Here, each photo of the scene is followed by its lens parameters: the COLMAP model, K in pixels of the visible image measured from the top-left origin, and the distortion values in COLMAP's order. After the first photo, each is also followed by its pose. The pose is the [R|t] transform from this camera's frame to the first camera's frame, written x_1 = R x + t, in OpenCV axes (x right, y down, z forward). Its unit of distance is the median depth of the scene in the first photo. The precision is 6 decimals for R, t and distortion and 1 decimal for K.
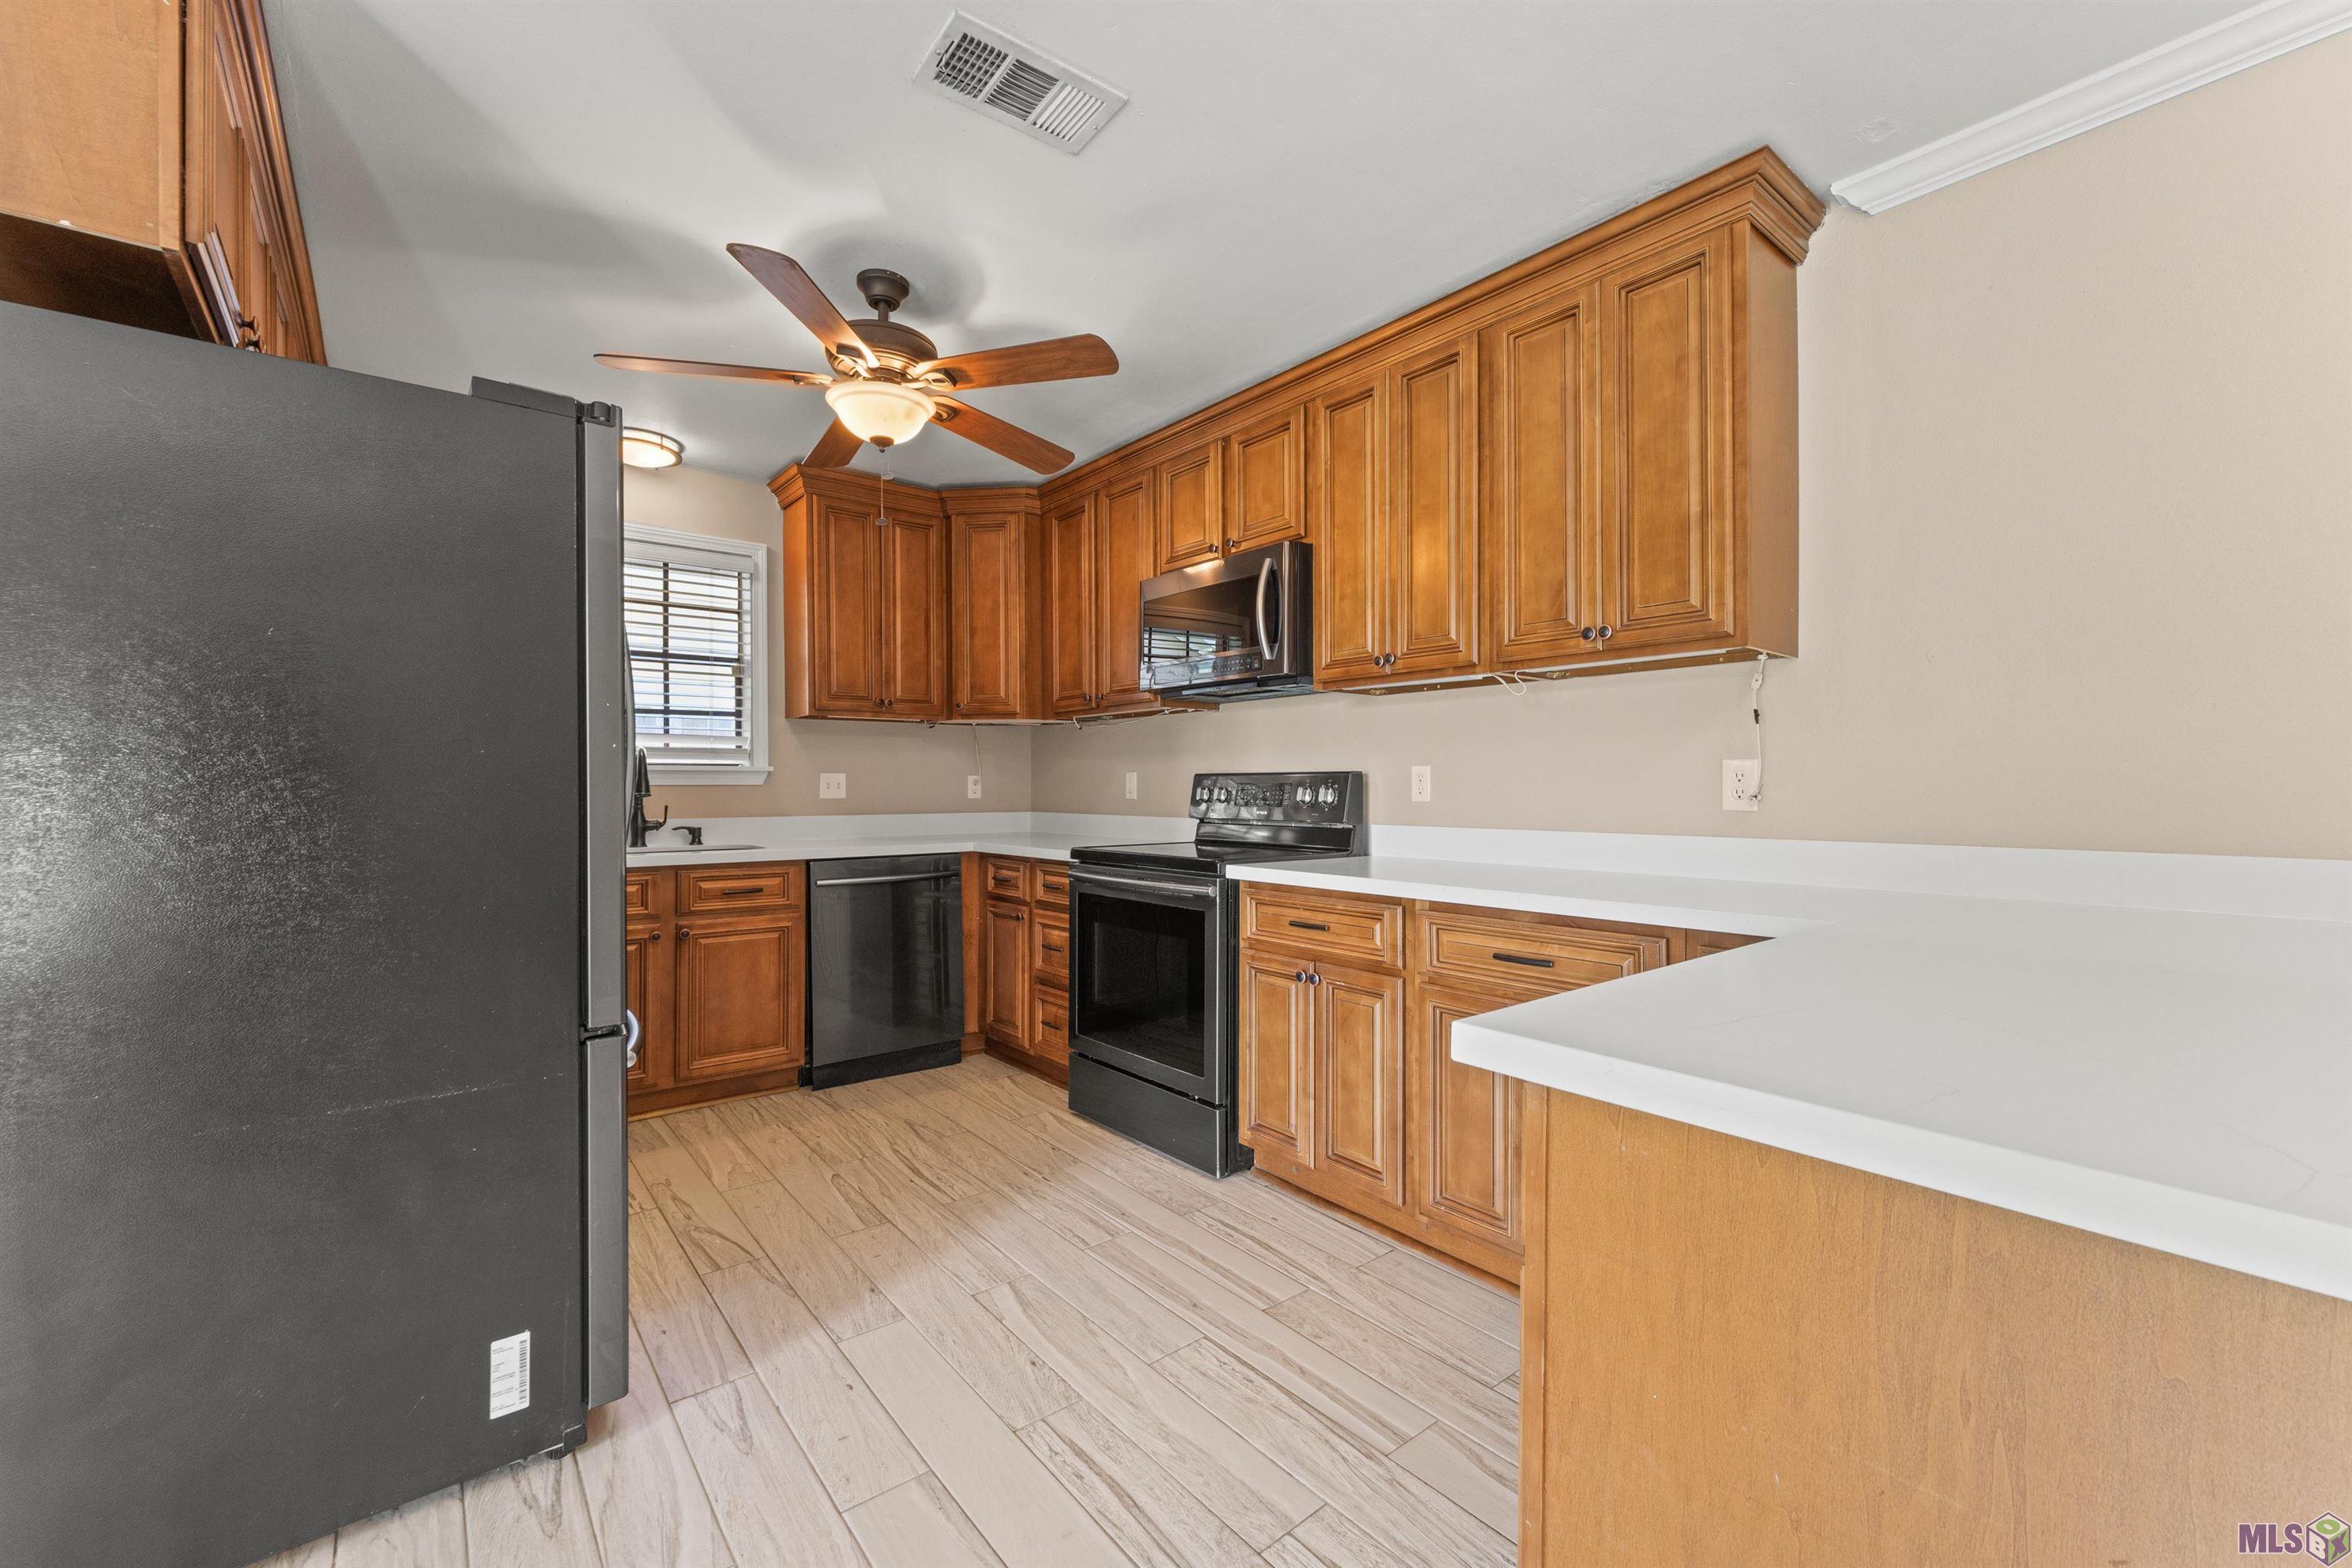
lens RADIAL K [[951.8, 0, 1171.3], [0, 951.8, 783.9], [0, 0, 1]] dist [-0.000051, 0.000007]
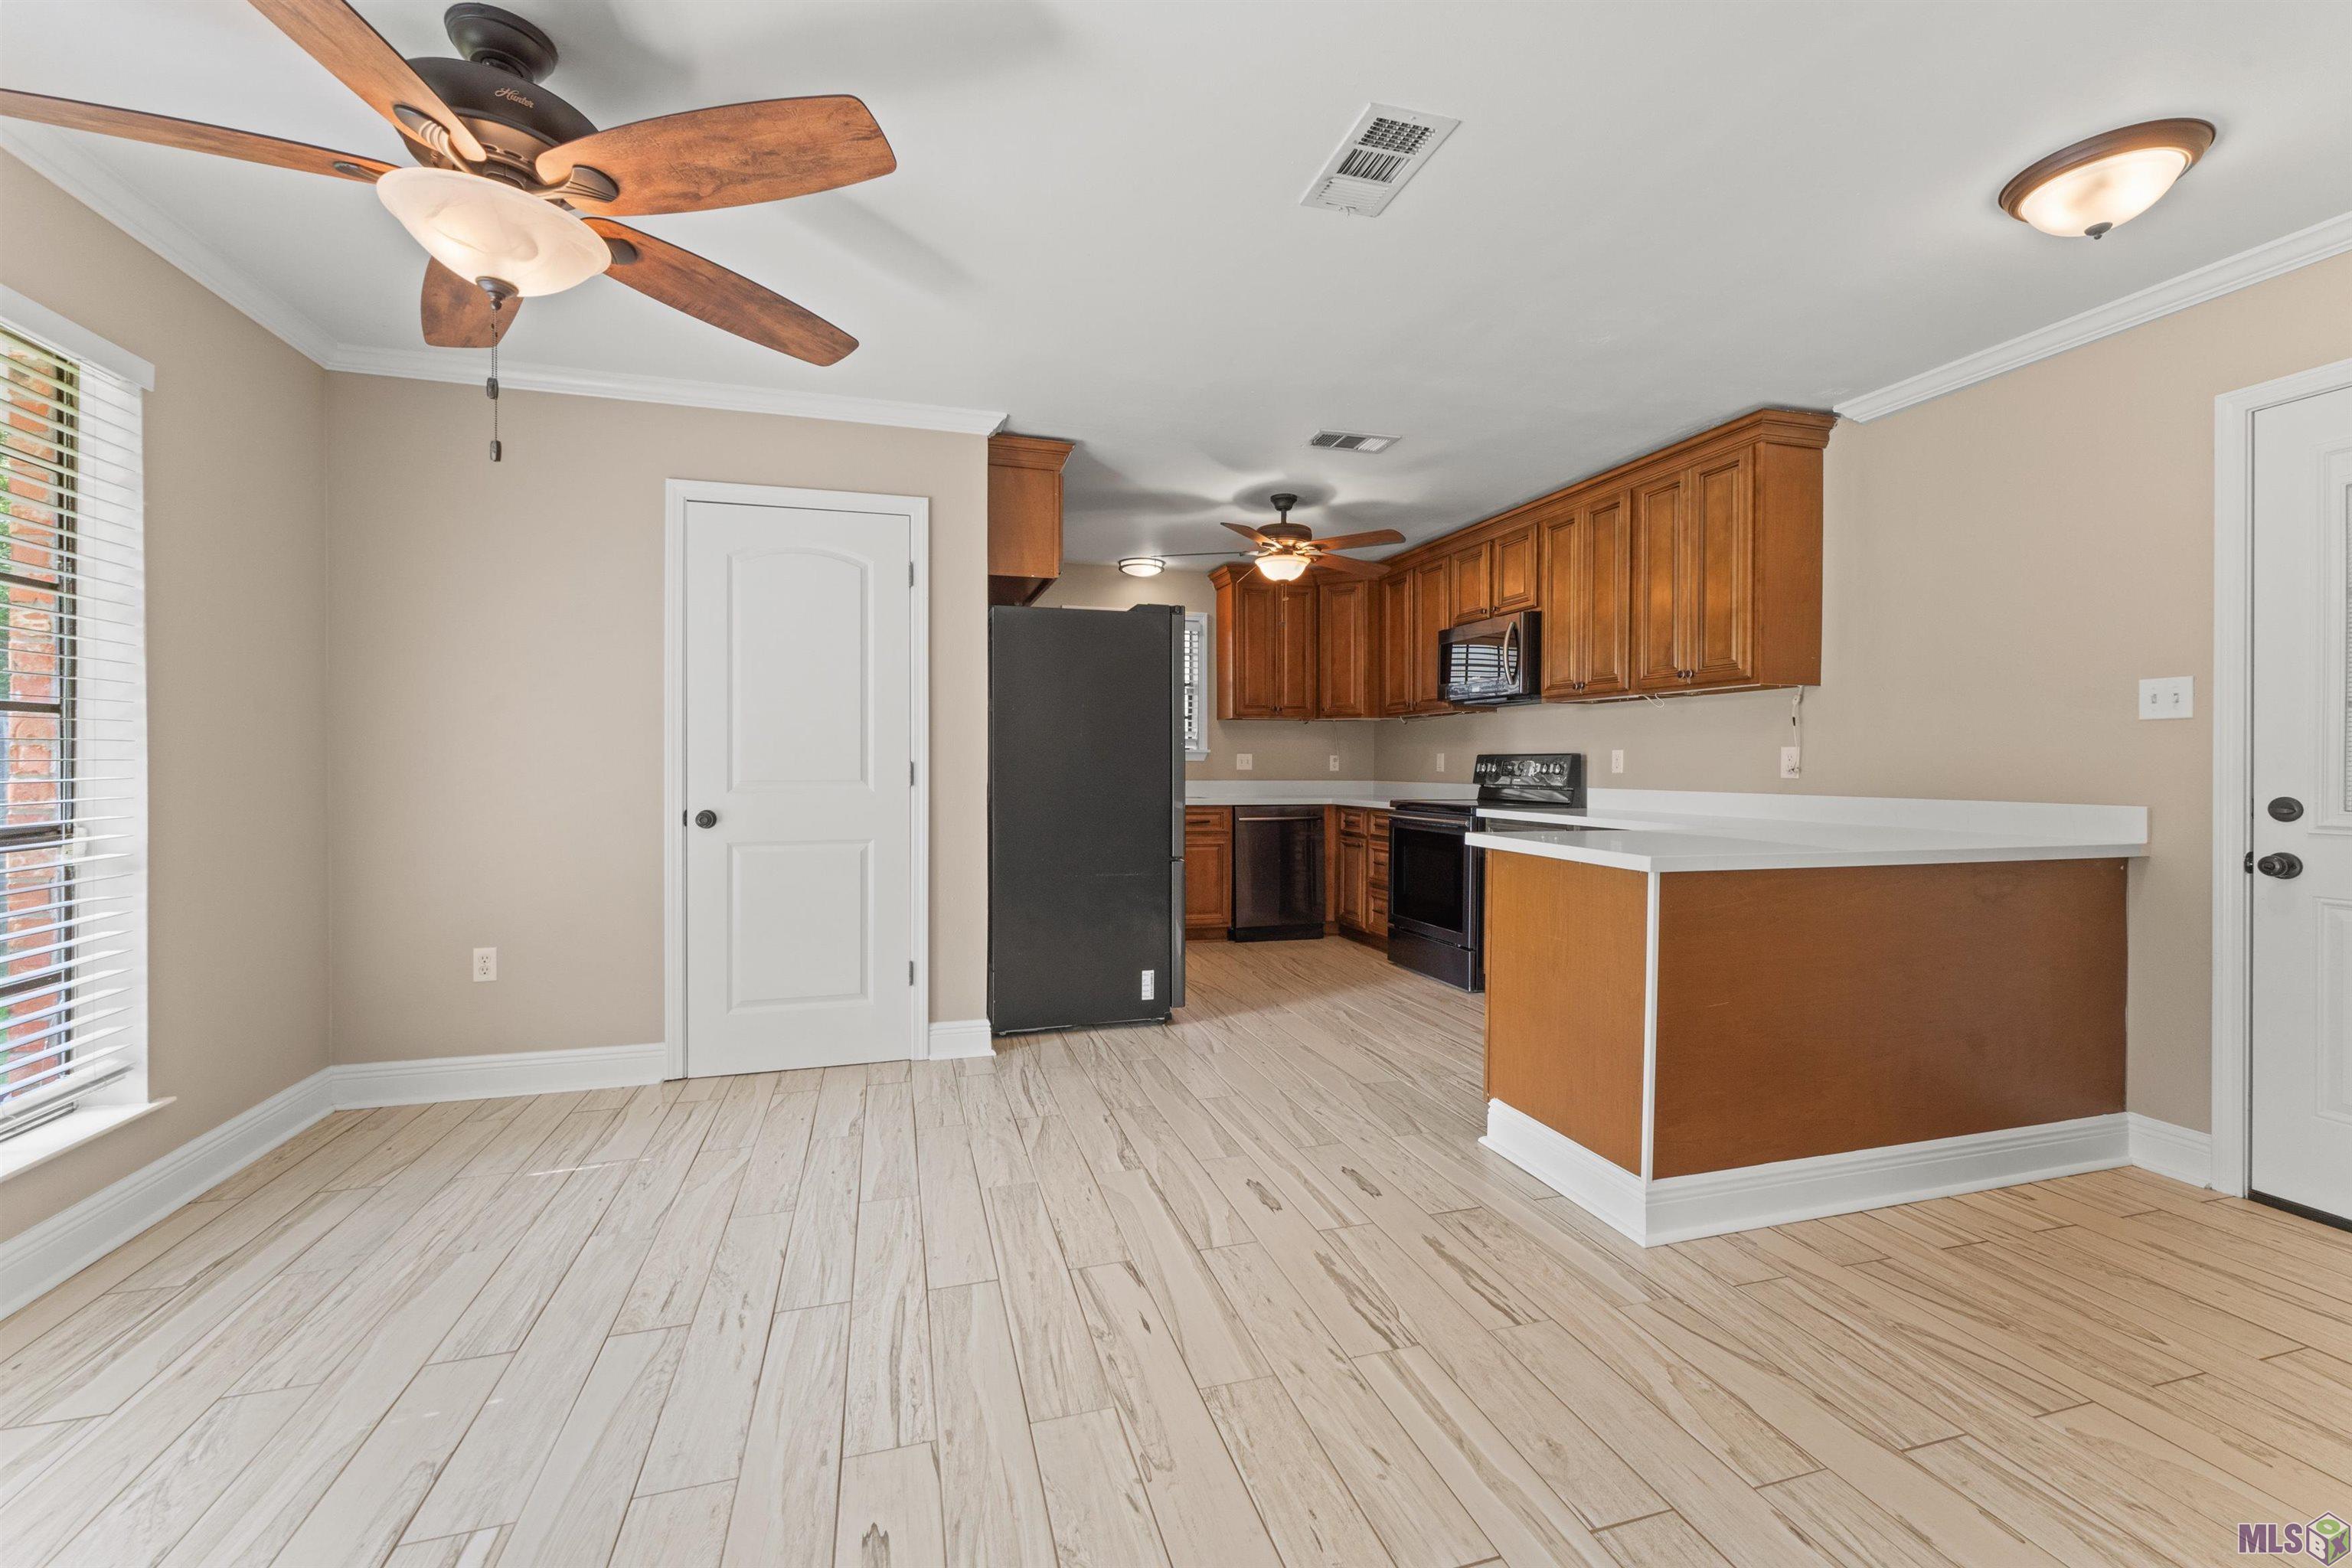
lens RADIAL K [[949.3, 0, 1162.7], [0, 949.3, 763.8], [0, 0, 1]] dist [-0.000285, -0.000044]
pose [[0.923302, 0.006080, -0.384026, 0.164955], [-0.005720, 0.999981, 0.002078, 0.004275], [0.384032, 0.000279, 0.923320, -0.674852]]
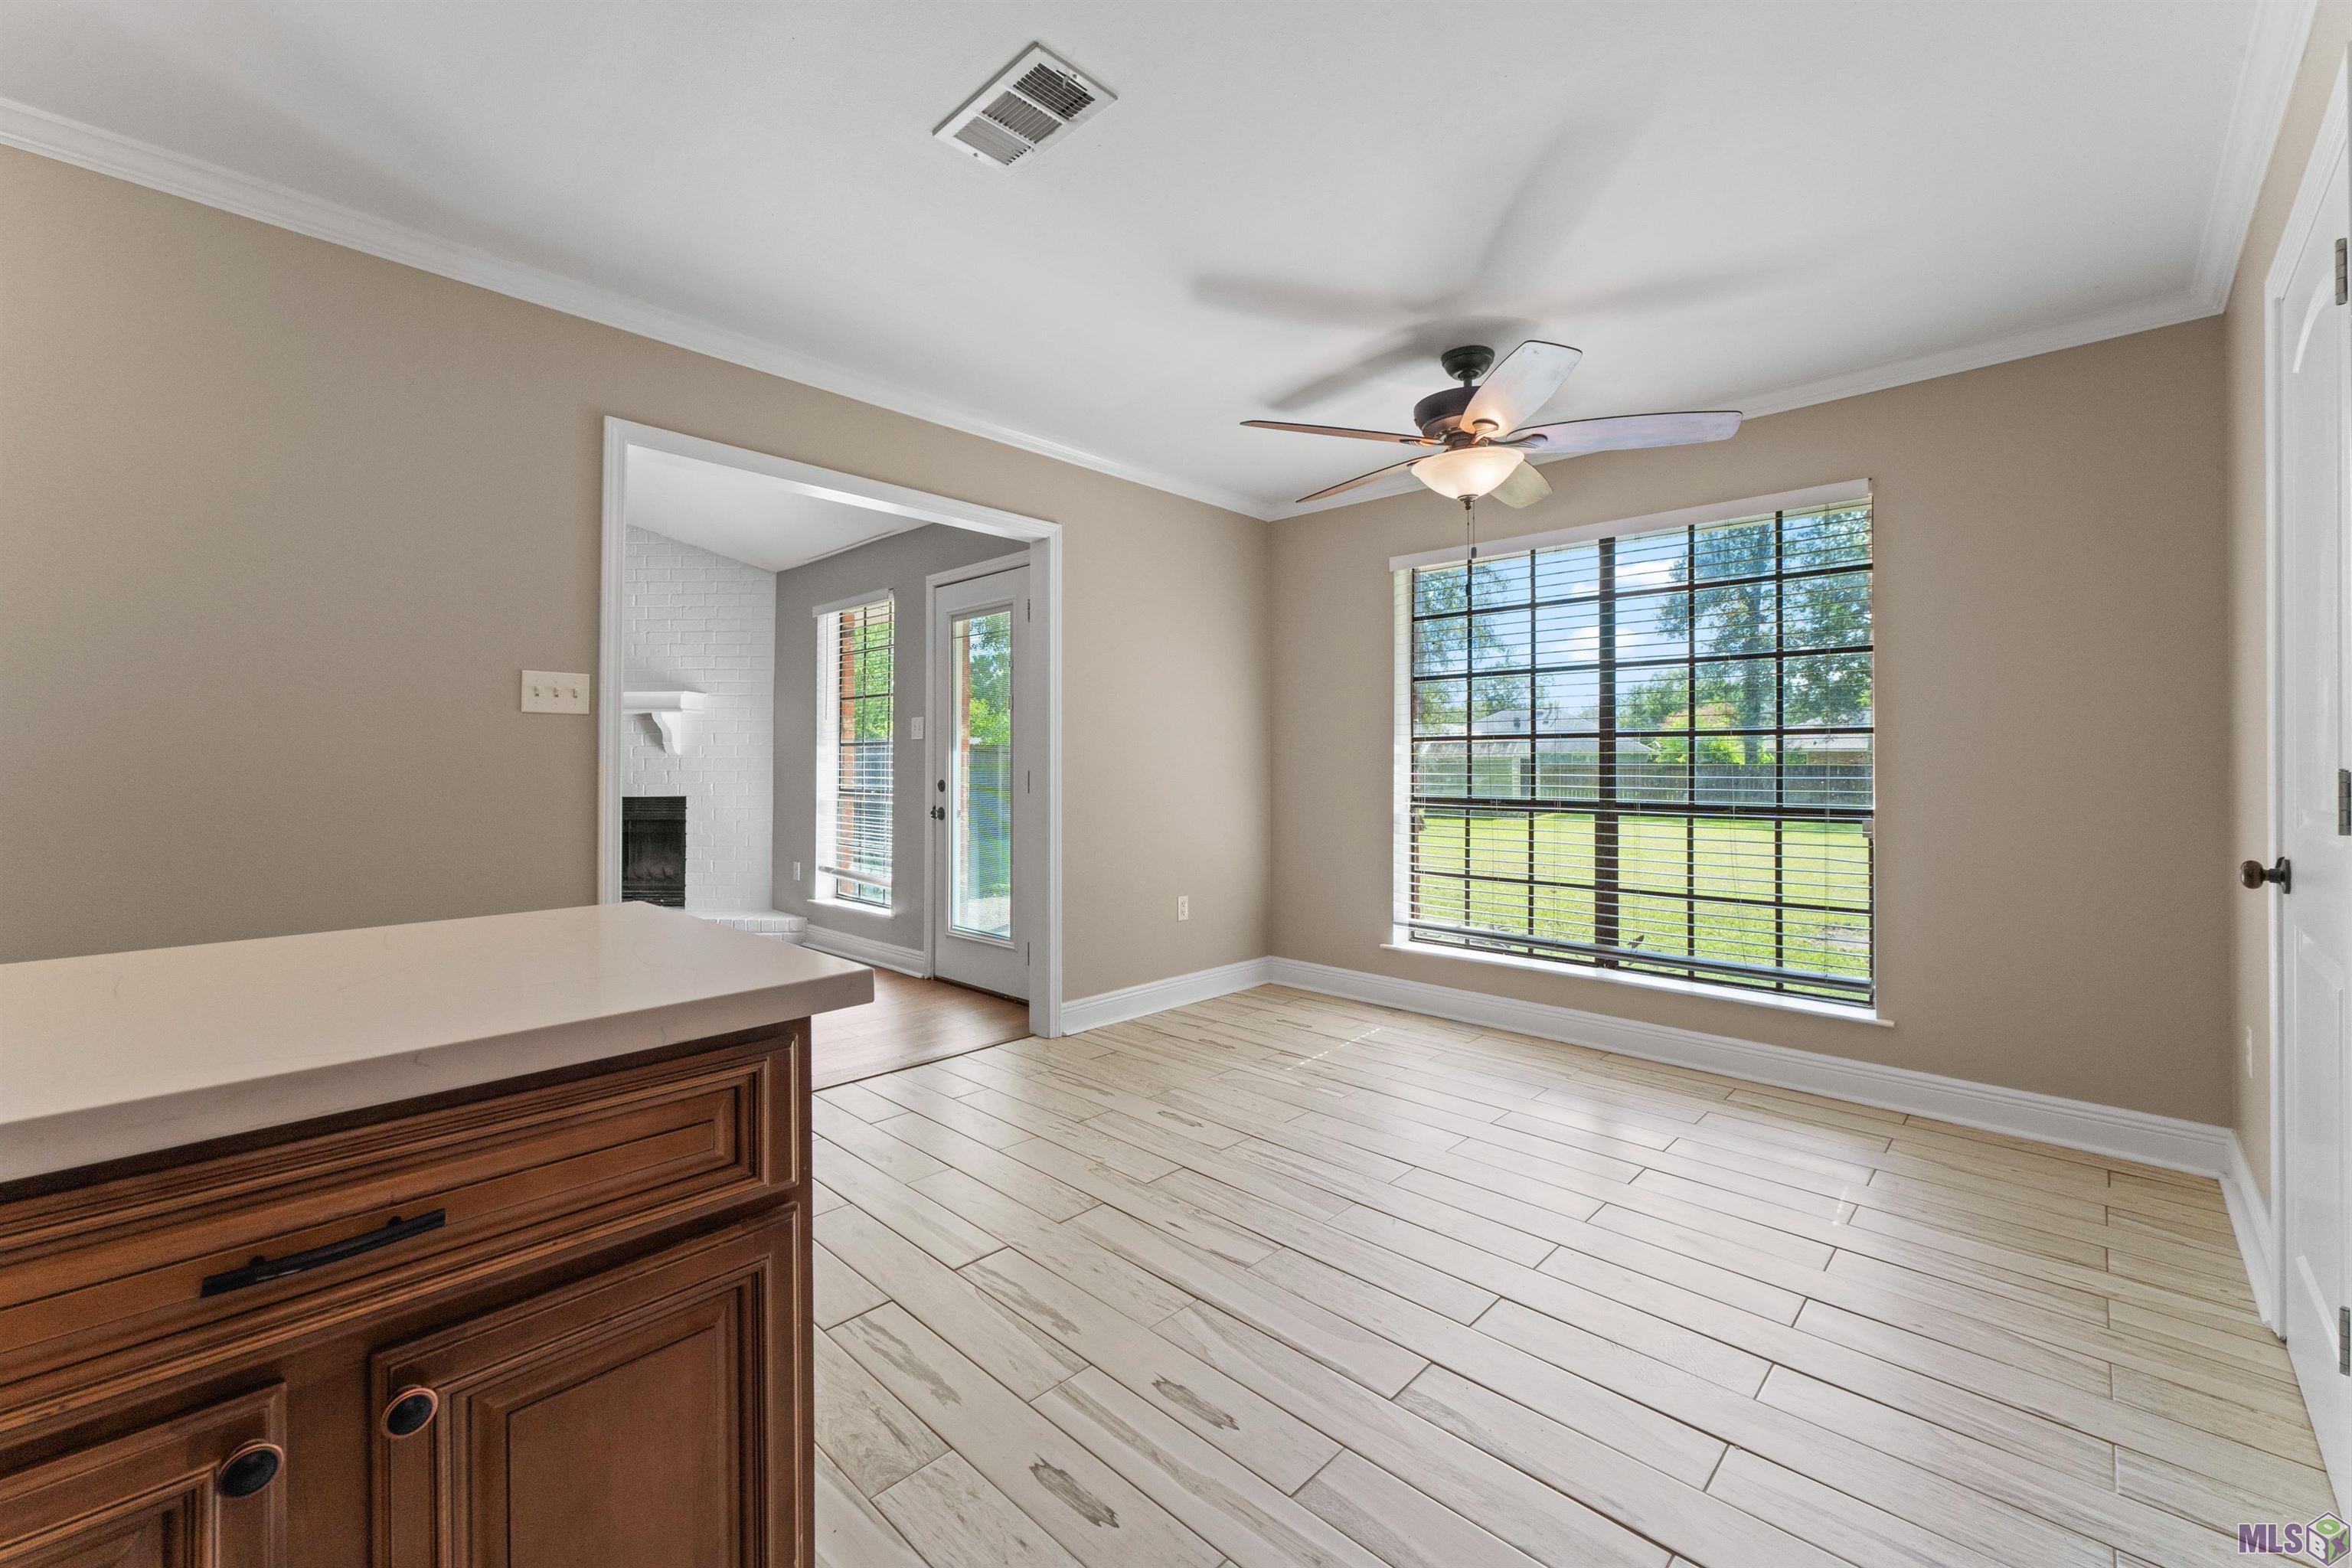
lens RADIAL K [[949.3, 0, 1162.7], [0, 949.3, 763.8], [0, 0, 1]] dist [-0.000285, -0.000044]
pose [[-0.992589, 0.002177, -0.121501, 0.024255], [0.001948, 0.999996, 0.002004, 0.001569], [0.121505, 0.001753, -0.992589, 0.605013]]
